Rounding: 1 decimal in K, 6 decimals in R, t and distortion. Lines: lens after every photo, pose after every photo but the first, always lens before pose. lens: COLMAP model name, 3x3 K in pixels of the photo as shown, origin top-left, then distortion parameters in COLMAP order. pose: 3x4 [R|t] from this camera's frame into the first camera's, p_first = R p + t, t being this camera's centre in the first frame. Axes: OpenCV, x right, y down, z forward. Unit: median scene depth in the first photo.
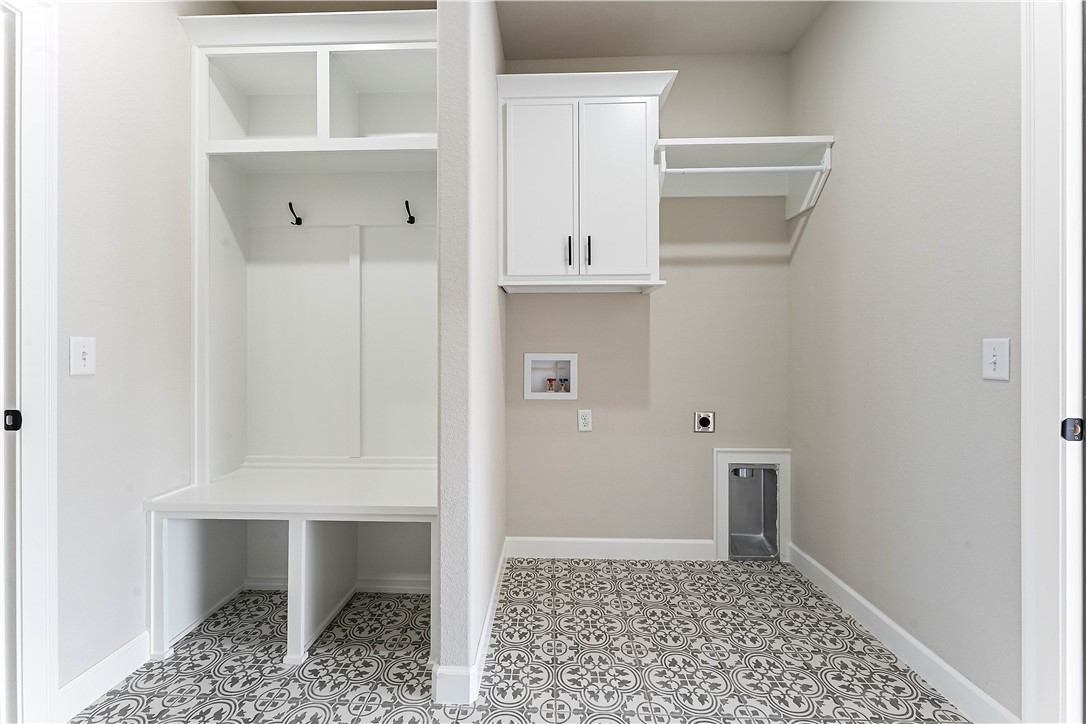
lens RADIAL K [[434.6, 0, 543.0], [0, 434.6, 362.0], [0, 0, 1]] dist [0.000252, -0.000132]
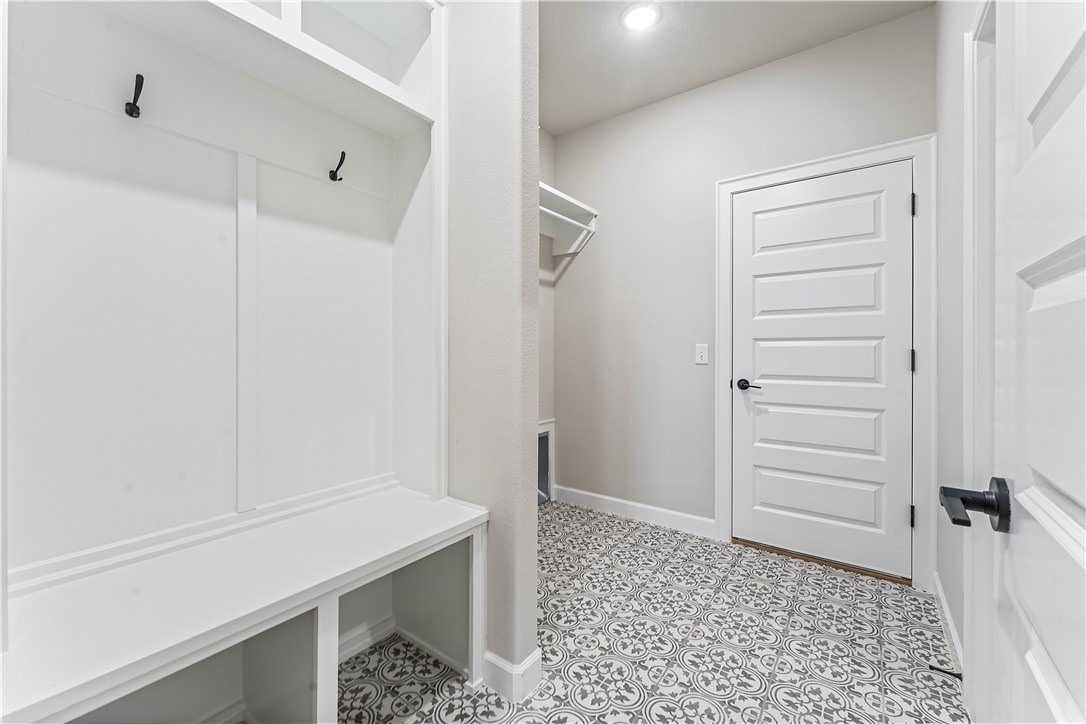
lens RADIAL K [[434.6, 0, 543.0], [0, 434.6, 362.0], [0, 0, 1]] dist [0.000252, -0.000132]
pose [[0.575249, -0.022321, 0.817674, -0.714488], [0.018562, 0.999726, 0.014232, -0.006619], [-0.817768, 0.006991, 0.575506, 0.266218]]
